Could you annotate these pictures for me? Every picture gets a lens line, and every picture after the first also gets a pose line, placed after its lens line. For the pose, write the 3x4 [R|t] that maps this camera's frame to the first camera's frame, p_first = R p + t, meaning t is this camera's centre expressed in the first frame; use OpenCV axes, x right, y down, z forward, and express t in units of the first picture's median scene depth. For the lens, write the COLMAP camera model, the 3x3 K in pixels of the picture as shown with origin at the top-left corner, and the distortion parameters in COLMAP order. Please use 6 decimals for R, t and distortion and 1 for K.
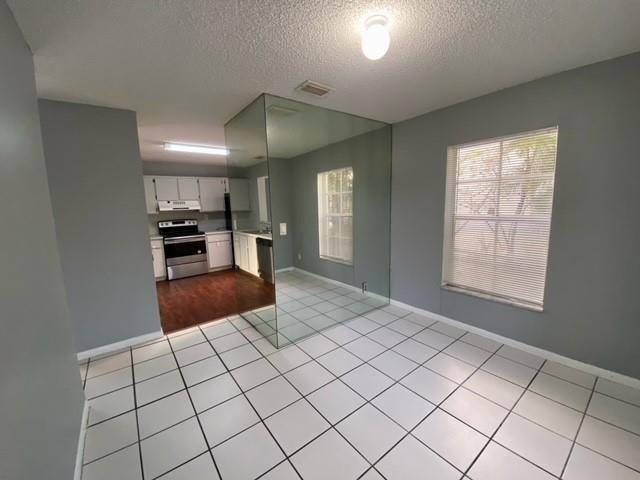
lens RADIAL K [[260.3, 0, 332.2], [0, 260.3, 240.1], [0, 0, 1]] dist [-0.015885, -0.000211]
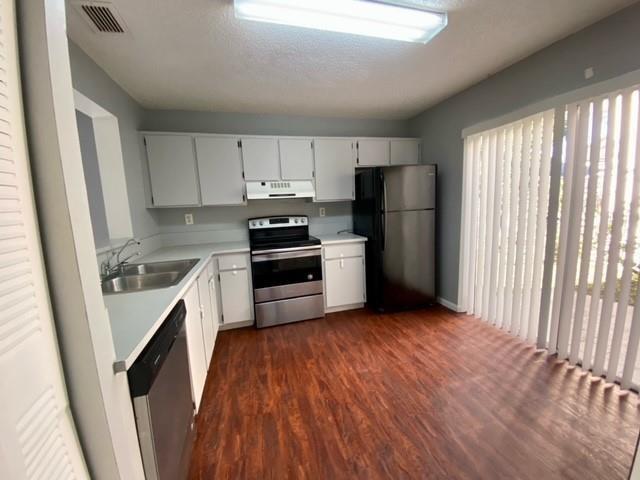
lens RADIAL K [[260.3, 0, 321.1], [0, 260.3, 239.7], [0, 0, 1]] dist [-0.015885, -0.000211]
pose [[0.915651, 0.042819, -0.399687, -0.282927], [-0.037365, 0.999072, 0.021431, -0.042945], [0.400234, -0.004690, 0.916401, 0.521897]]
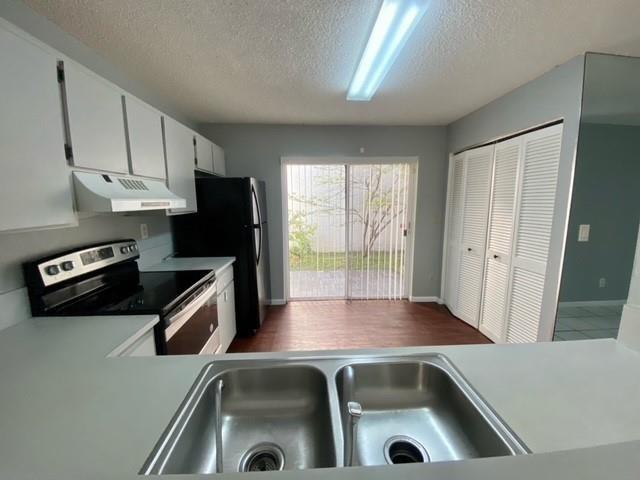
lens RADIAL K [[260.3, 0, 320.8], [0, 260.3, 239.2], [0, 0, 1]] dist [-0.015885, -0.000211]
pose [[0.593238, -0.089135, 0.800077, -0.691717], [0.099686, 0.994336, 0.036862, -0.072797], [-0.798831, 0.057888, 0.598763, 0.656319]]
